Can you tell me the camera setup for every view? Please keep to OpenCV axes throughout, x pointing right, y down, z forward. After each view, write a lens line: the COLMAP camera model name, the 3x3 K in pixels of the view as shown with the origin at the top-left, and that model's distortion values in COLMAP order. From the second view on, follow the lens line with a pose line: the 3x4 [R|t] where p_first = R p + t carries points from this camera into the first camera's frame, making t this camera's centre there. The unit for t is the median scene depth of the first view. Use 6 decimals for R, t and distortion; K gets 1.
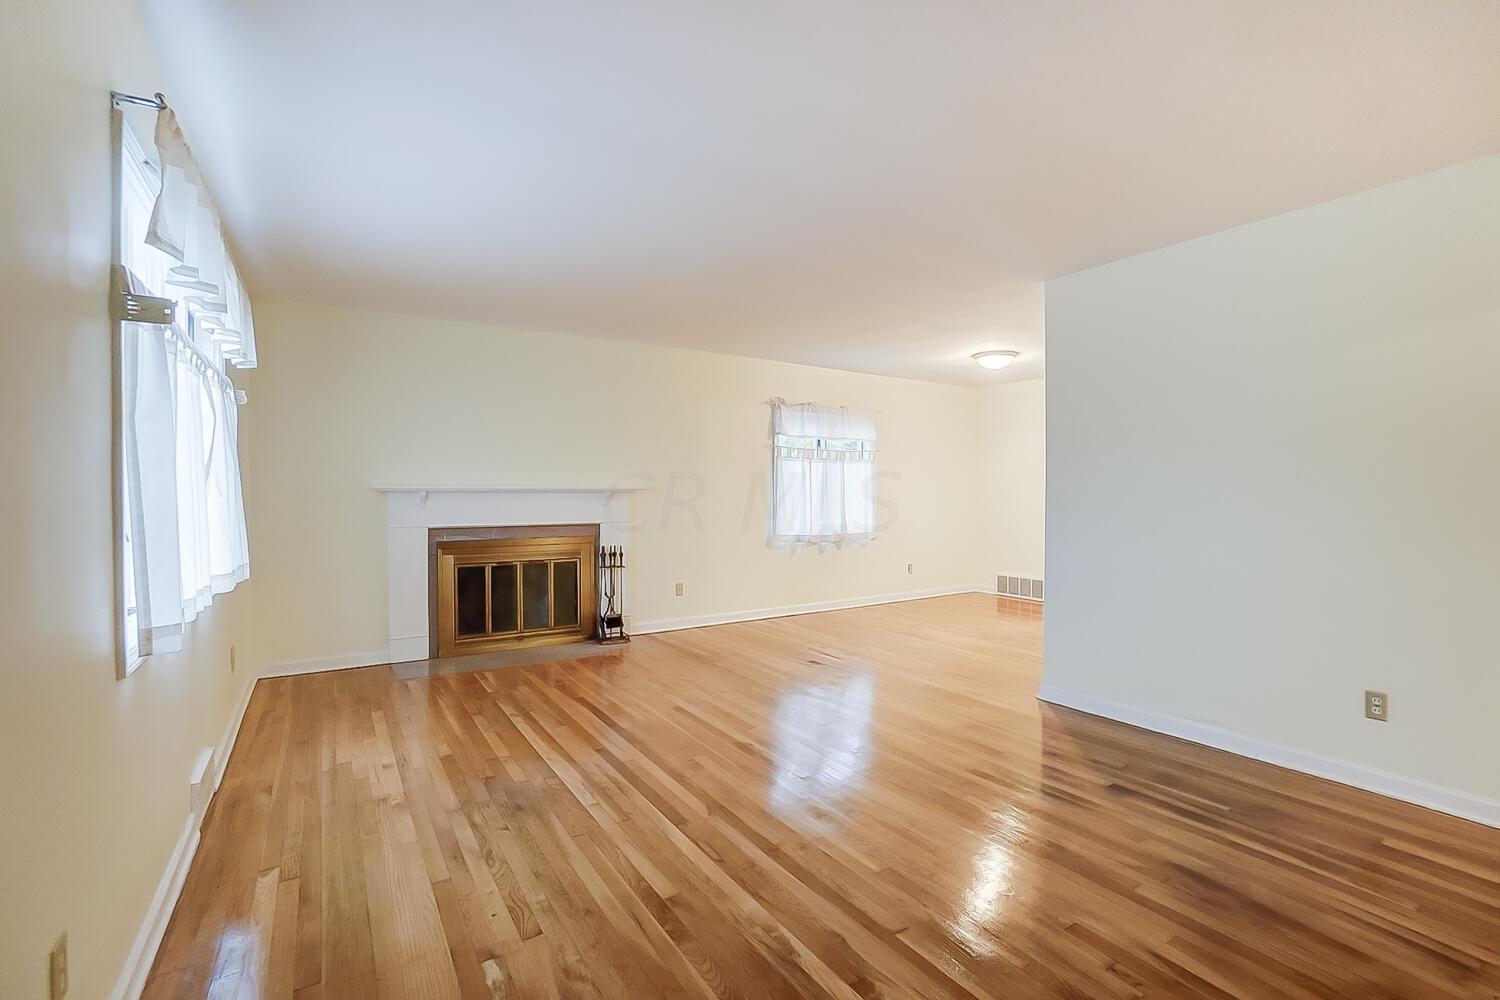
lens RADIAL K [[655.6, 0, 765.9], [0, 655.6, 498.3], [0, 0, 1]] dist [-0.038614, 0.000198]
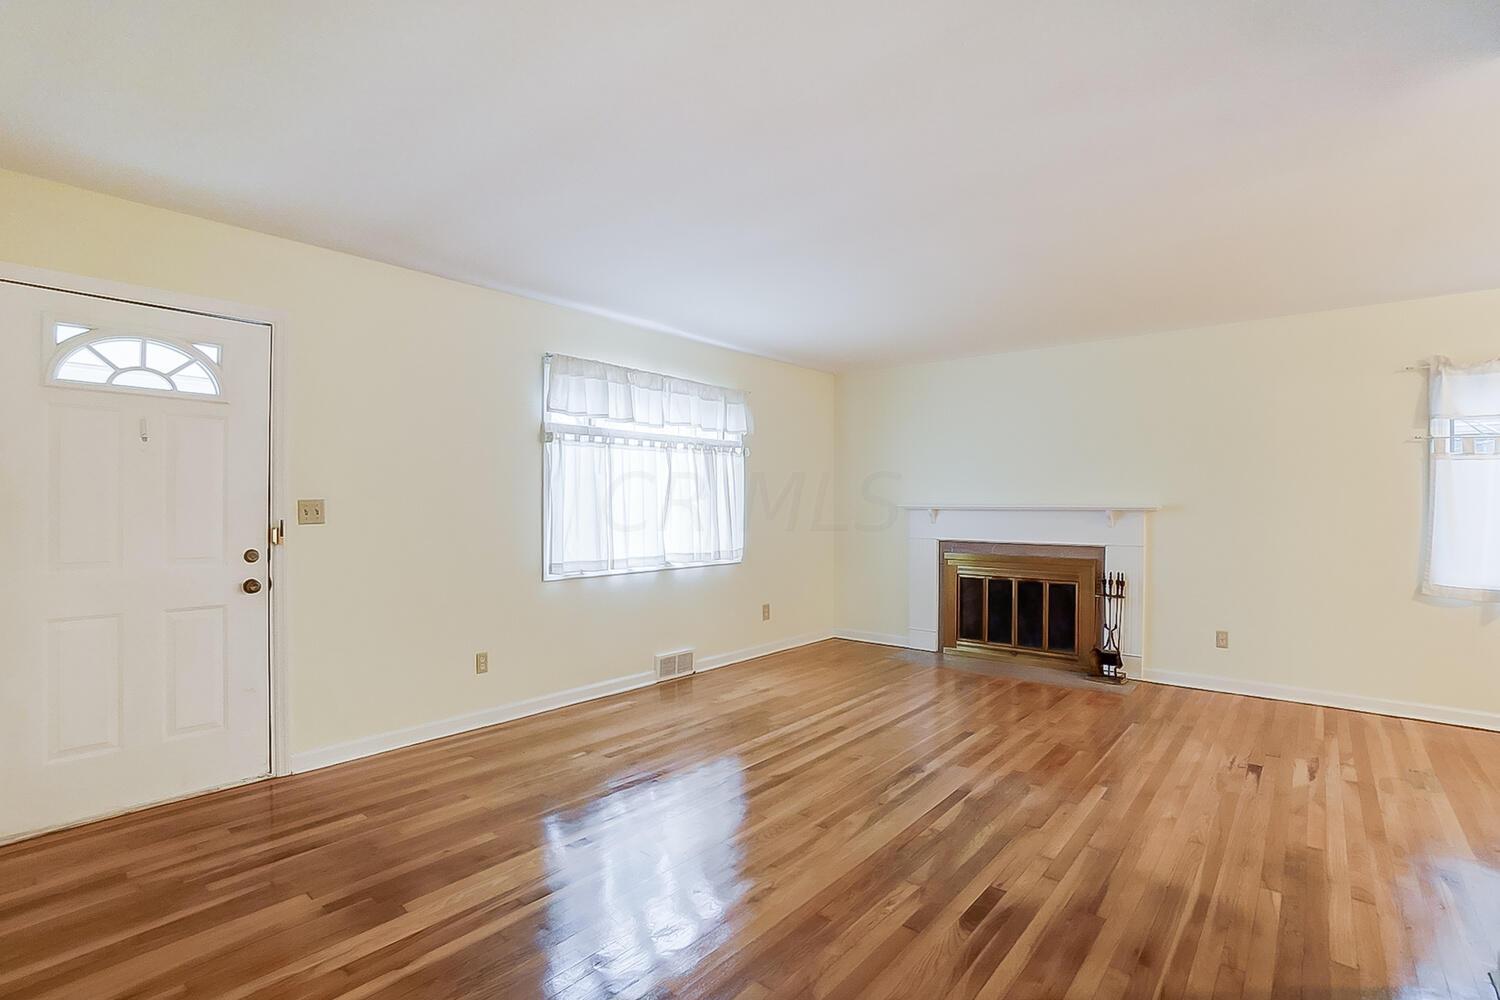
lens RADIAL K [[706.7, 0, 748.0], [0, 706.7, 503.6], [0, 0, 1]] dist [-0.061717, 0.029241]
pose [[0.284374, -0.002133, -0.958711, 0.459192], [-0.015040, 0.999865, -0.006686, -0.005364], [0.958596, 0.016320, 0.284303, 0.228732]]
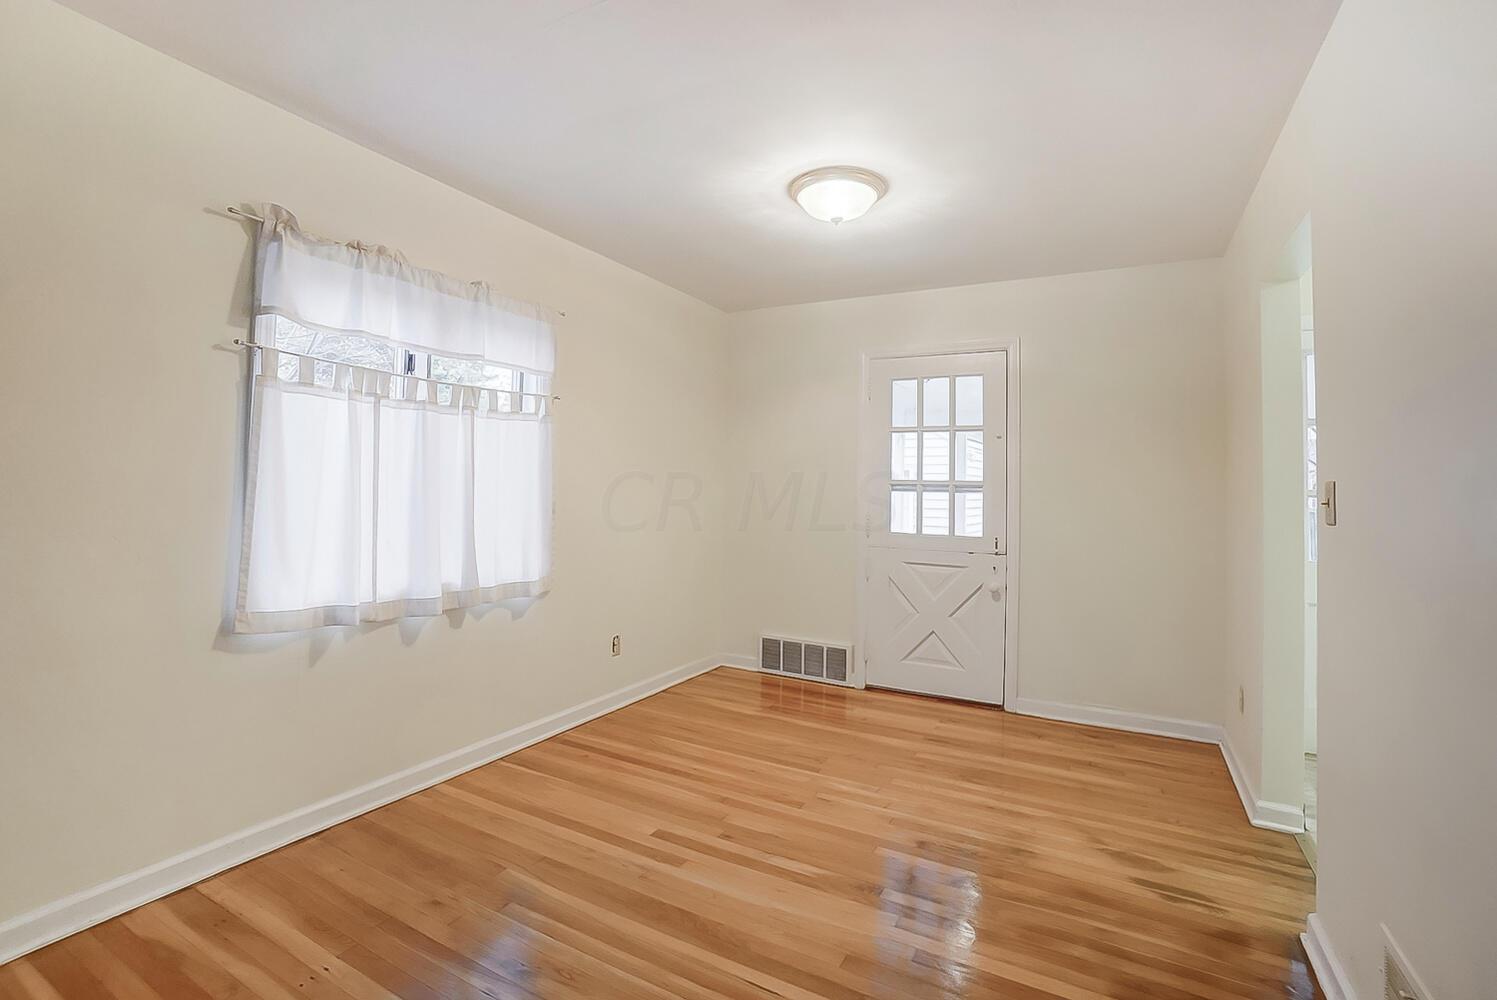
lens RADIAL K [[676.7, 0, 745.5], [0, 676.7, 461.3], [0, 0, 1]] dist [-0.034056, 0.000919]
pose [[0.888403, 0.031819, 0.457961, 0.086916], [-0.008911, 0.998602, -0.052095, -0.005932], [-0.458979, 0.042201, 0.887444, 0.612972]]
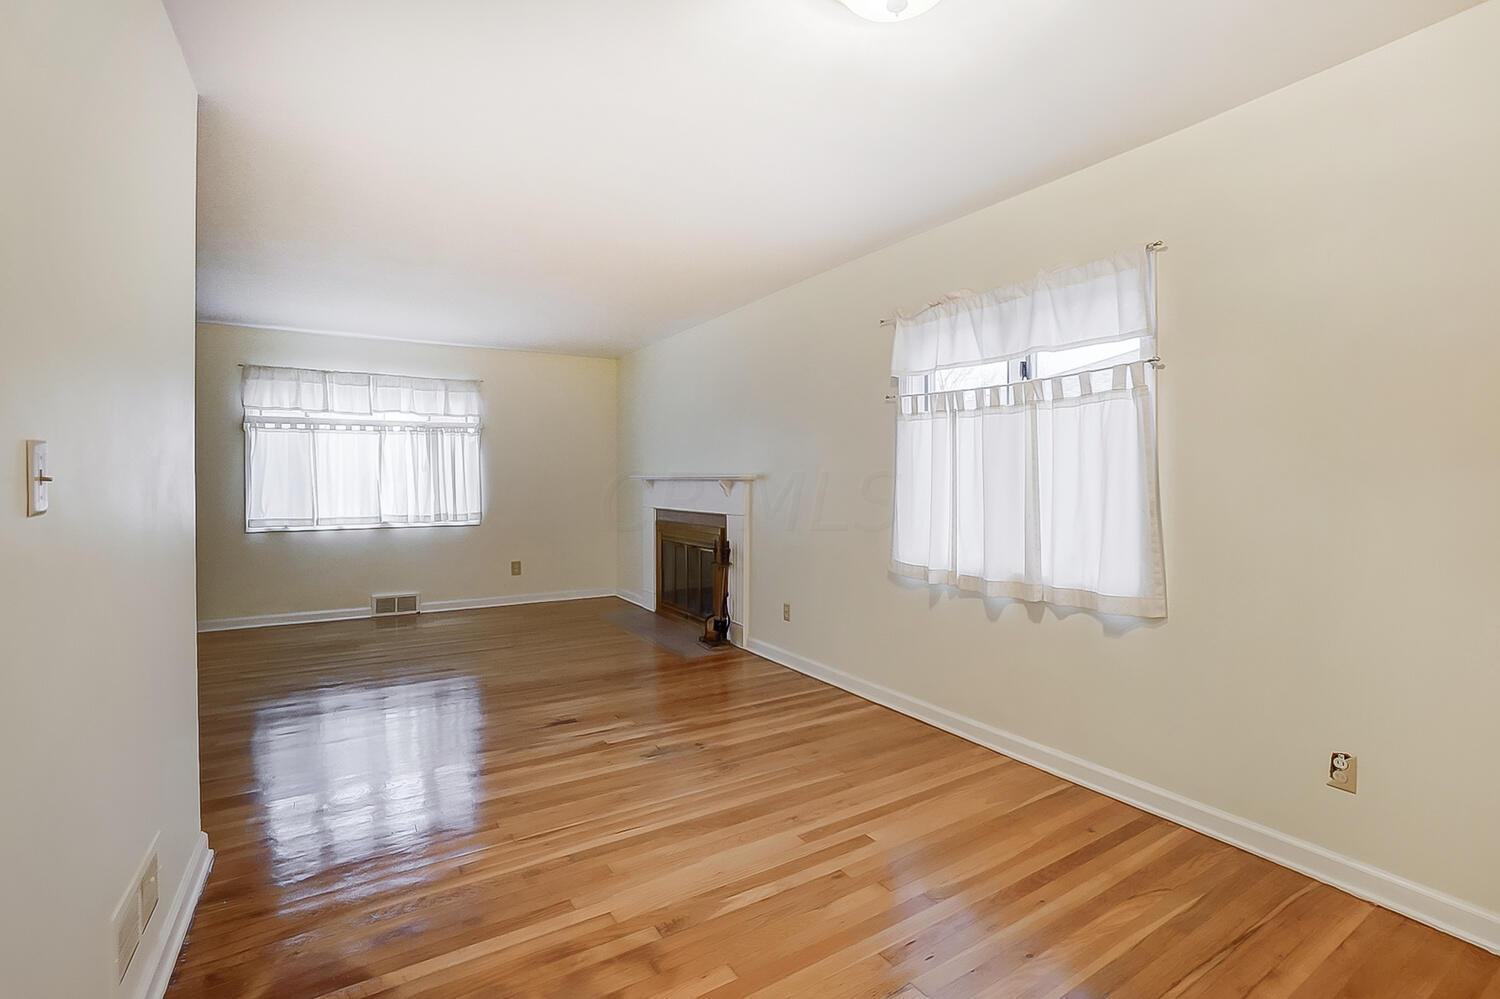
lens RADIAL K [[680.9, 0, 749.7], [0, 680.9, 484.0], [0, 0, 1]] dist [-0.030490, -0.000210]
pose [[-0.037244, 0.004670, -0.999295, 0.608229], [-0.013410, 0.999897, 0.005173, -0.008969], [0.999216, 0.013593, -0.037177, 0.939750]]
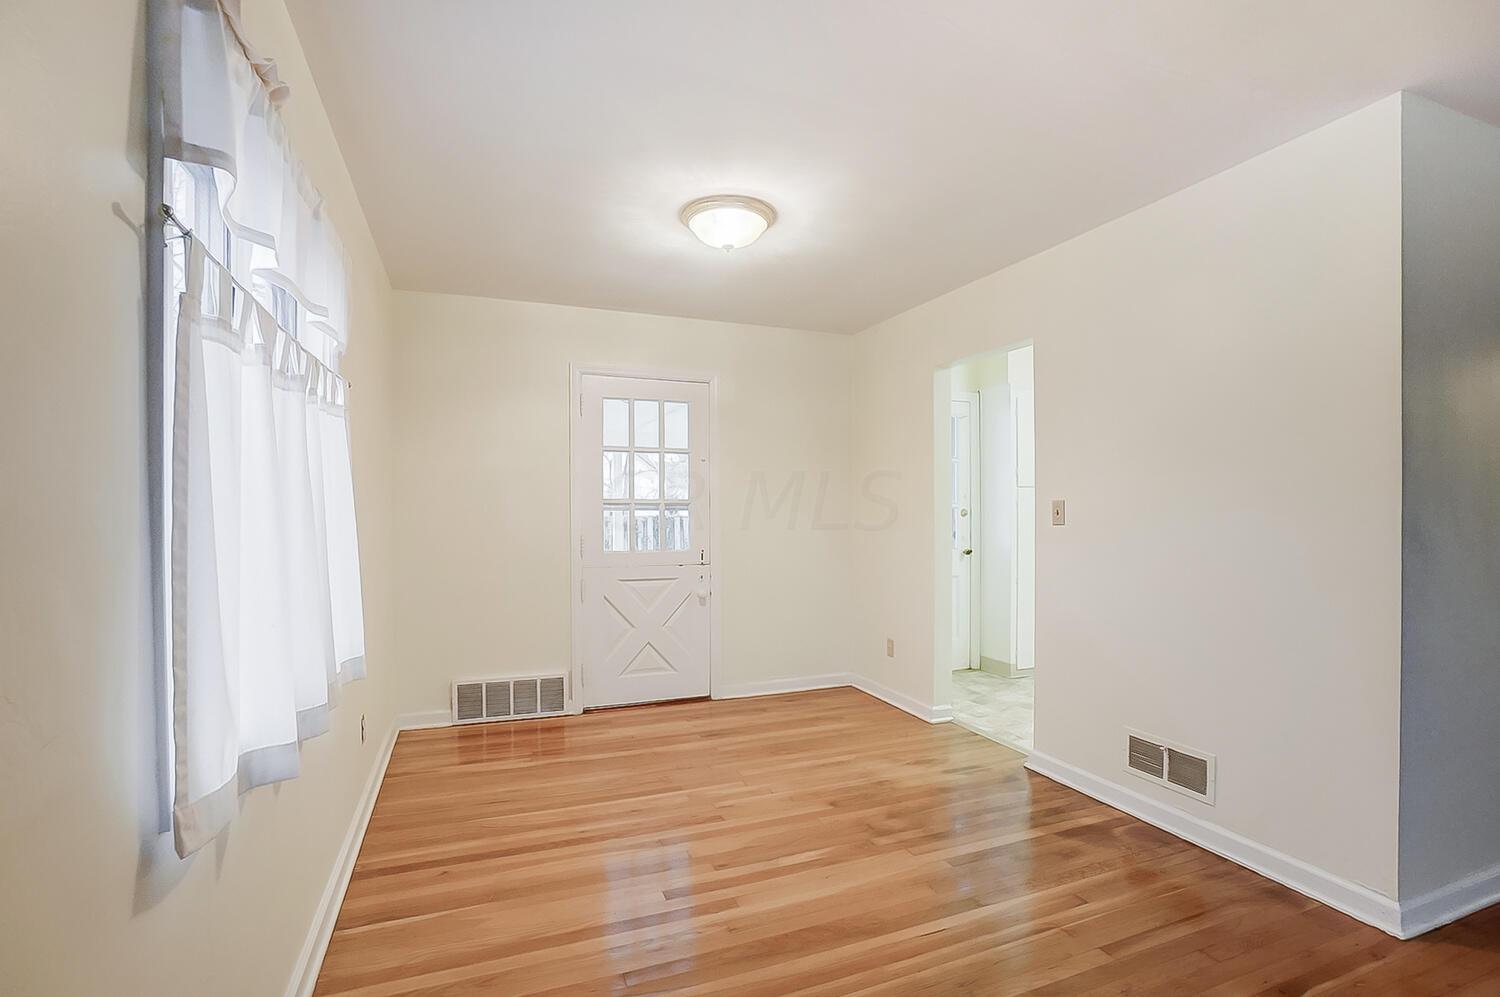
lens RADIAL K [[681.4, 0, 750.1], [0, 681.4, 510.6], [0, 0, 1]] dist [-0.044130, 0.000533]
pose [[0.208367, -0.005323, 0.978036, -0.111776], [0.010404, 0.999941, 0.003225, -0.013459], [-0.977995, 0.009504, 0.208410, 0.875427]]
